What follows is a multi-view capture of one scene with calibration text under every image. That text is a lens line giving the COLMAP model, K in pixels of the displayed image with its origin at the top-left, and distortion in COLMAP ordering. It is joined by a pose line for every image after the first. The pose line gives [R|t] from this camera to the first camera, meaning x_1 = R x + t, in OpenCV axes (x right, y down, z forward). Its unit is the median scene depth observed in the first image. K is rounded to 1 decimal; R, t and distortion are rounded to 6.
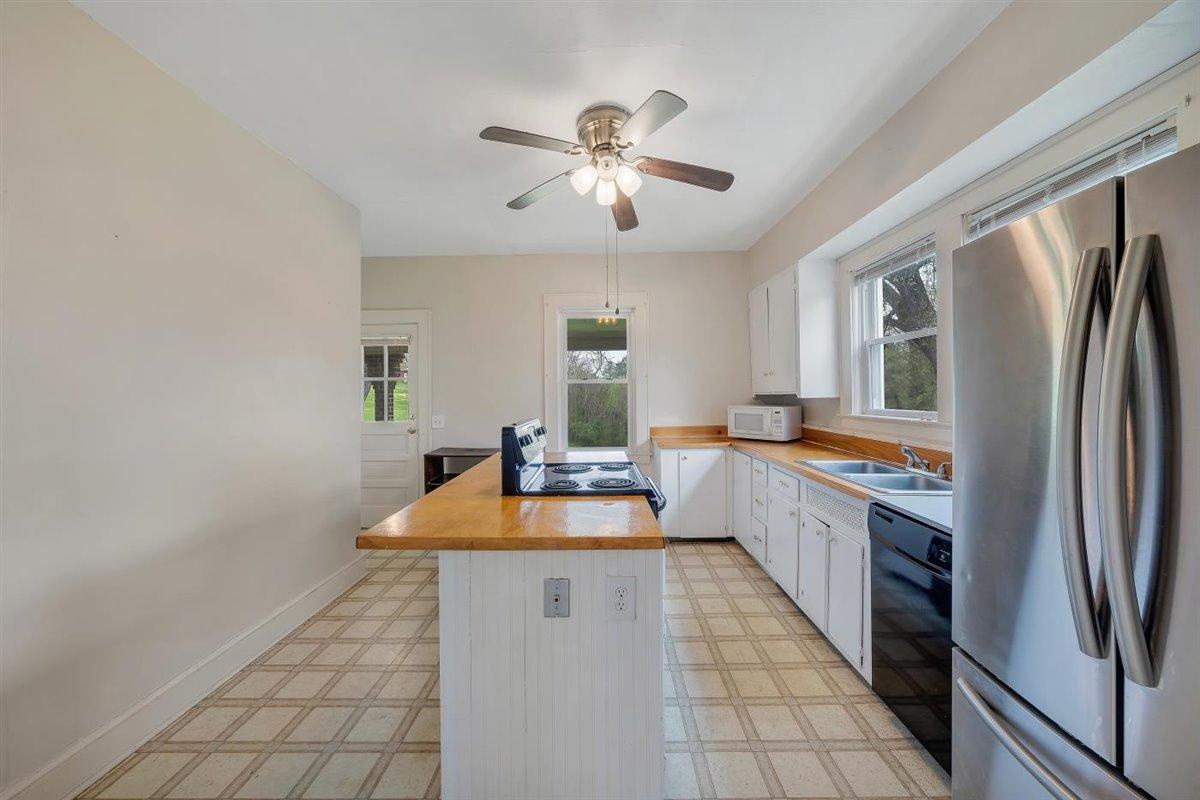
lens RADIAL K [[415.6, 0, 601.7], [0, 415.6, 395.5], [0, 0, 1]] dist [-0.000598, -0.000410]
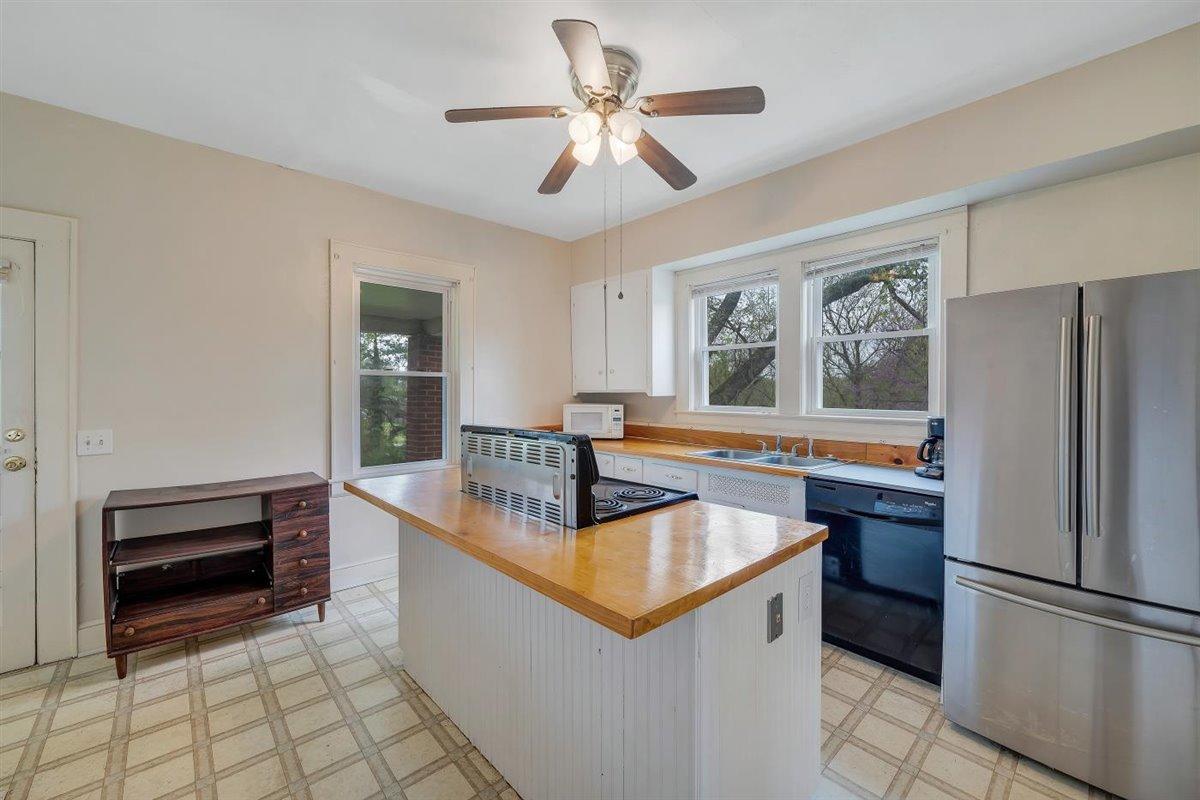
lens RADIAL K [[473.0, 0, 597.8], [0, 473.0, 394.2], [0, 0, 1]] dist [0.001301, -0.000007]
pose [[0.735481, 0.004421, 0.677531, -0.444343], [-0.004223, 0.999989, -0.001941, 0.004180], [-0.677532, -0.001434, 0.735491, 0.204803]]
